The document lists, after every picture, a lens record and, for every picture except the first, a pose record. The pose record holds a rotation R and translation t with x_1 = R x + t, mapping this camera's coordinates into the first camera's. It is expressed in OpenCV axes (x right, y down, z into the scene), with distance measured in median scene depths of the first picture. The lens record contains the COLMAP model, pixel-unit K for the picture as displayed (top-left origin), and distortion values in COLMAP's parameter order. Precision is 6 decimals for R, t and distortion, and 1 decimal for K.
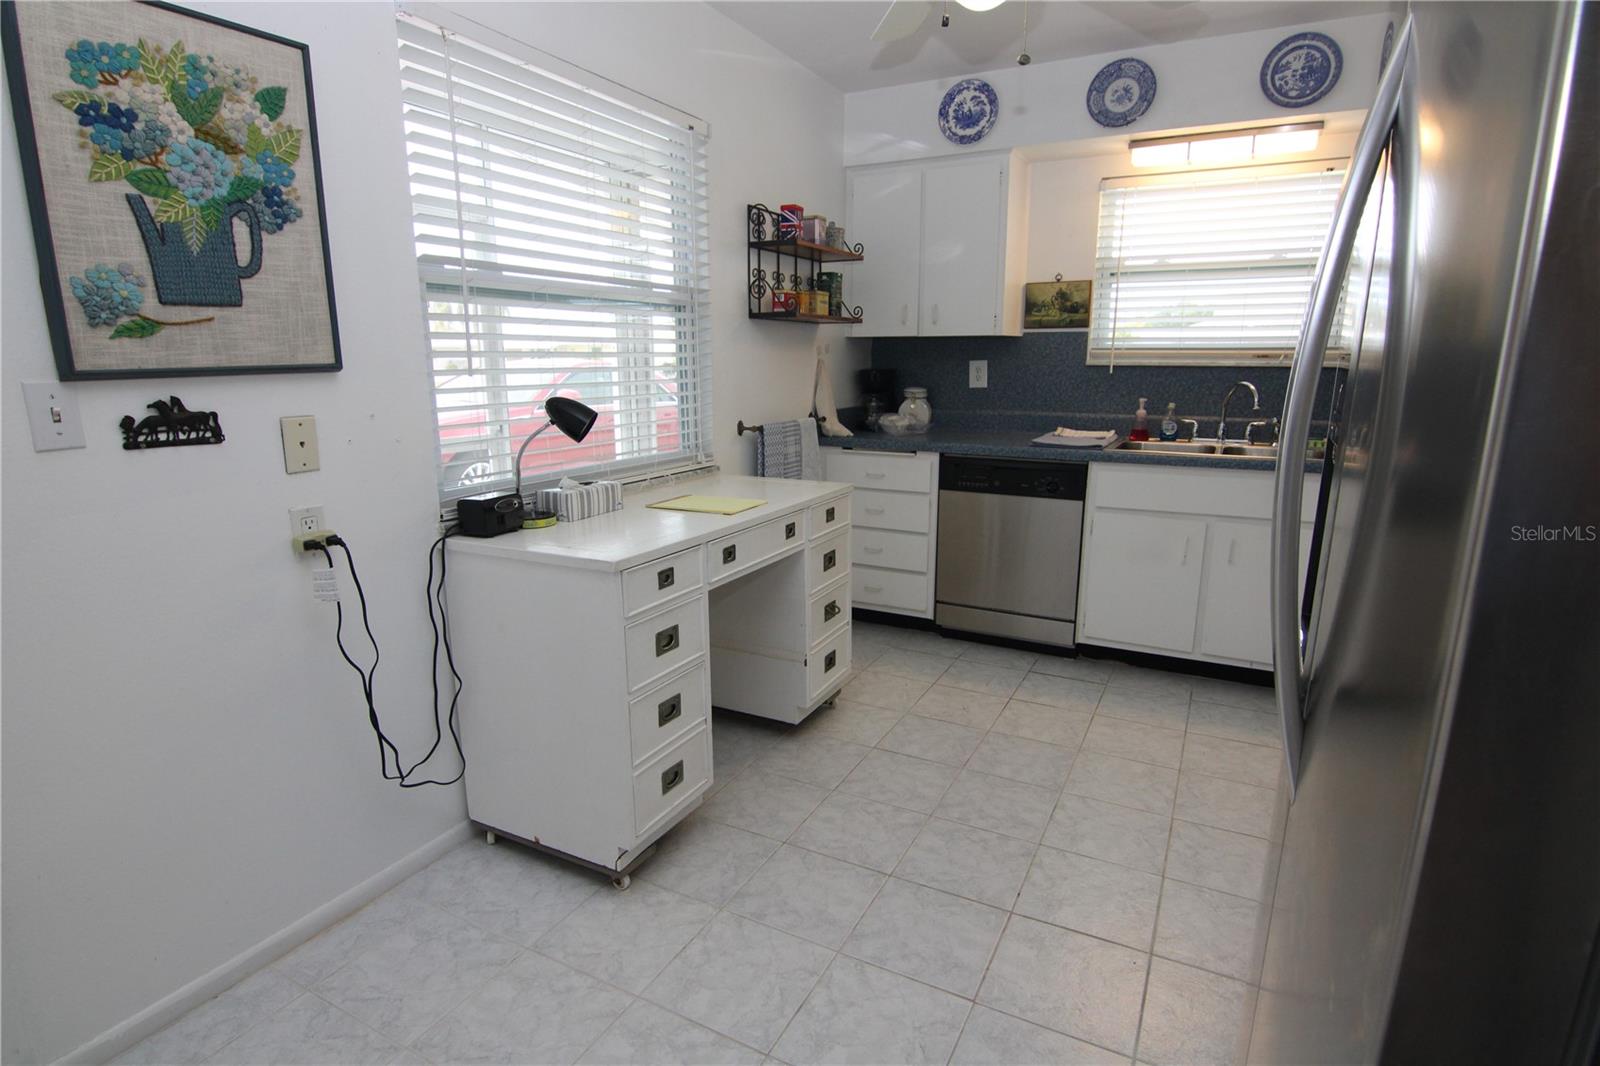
lens RADIAL K [[813.3, 0, 792.9], [0, 813.3, 539.3], [0, 0, 1]] dist [-0.011451, -0.007933]
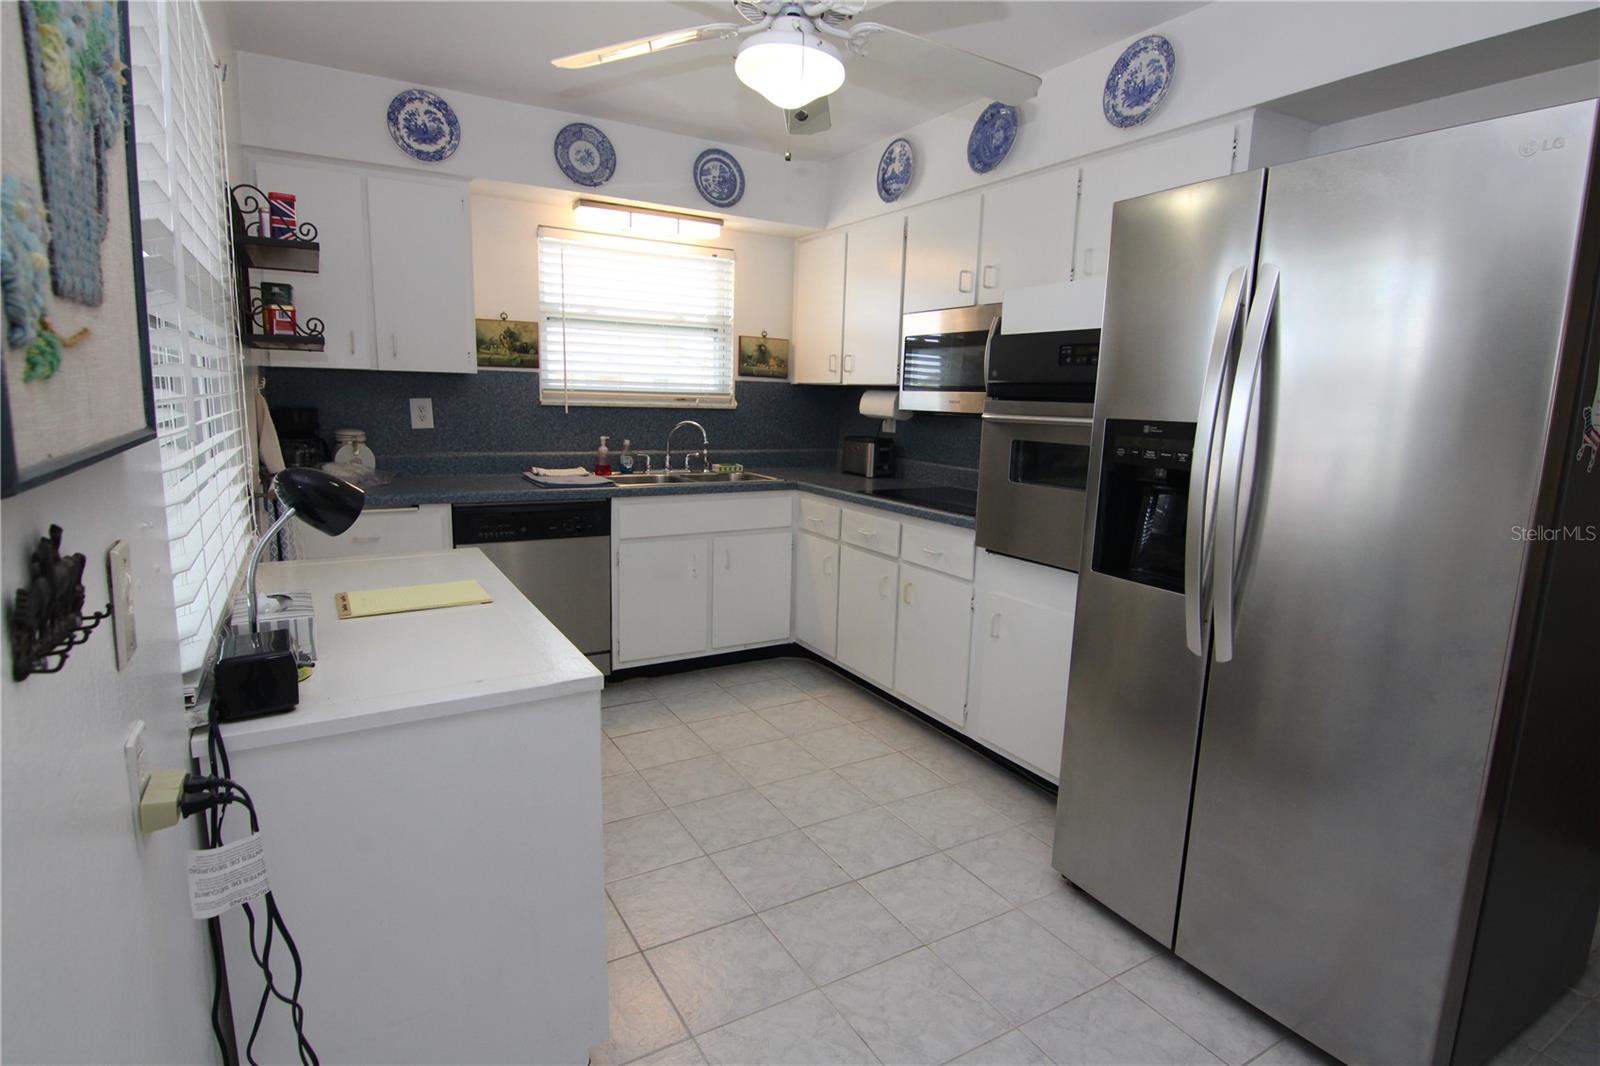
lens RADIAL K [[813.3, 0, 826.4], [0, 813.3, 536.8], [0, 0, 1]] dist [-0.011451, -0.007933]
pose [[0.514982, -0.127429, 0.847676, -0.371377], [0.162504, 0.985470, 0.049419, -0.048971], [-0.841657, 0.112301, 0.528207, 0.200485]]
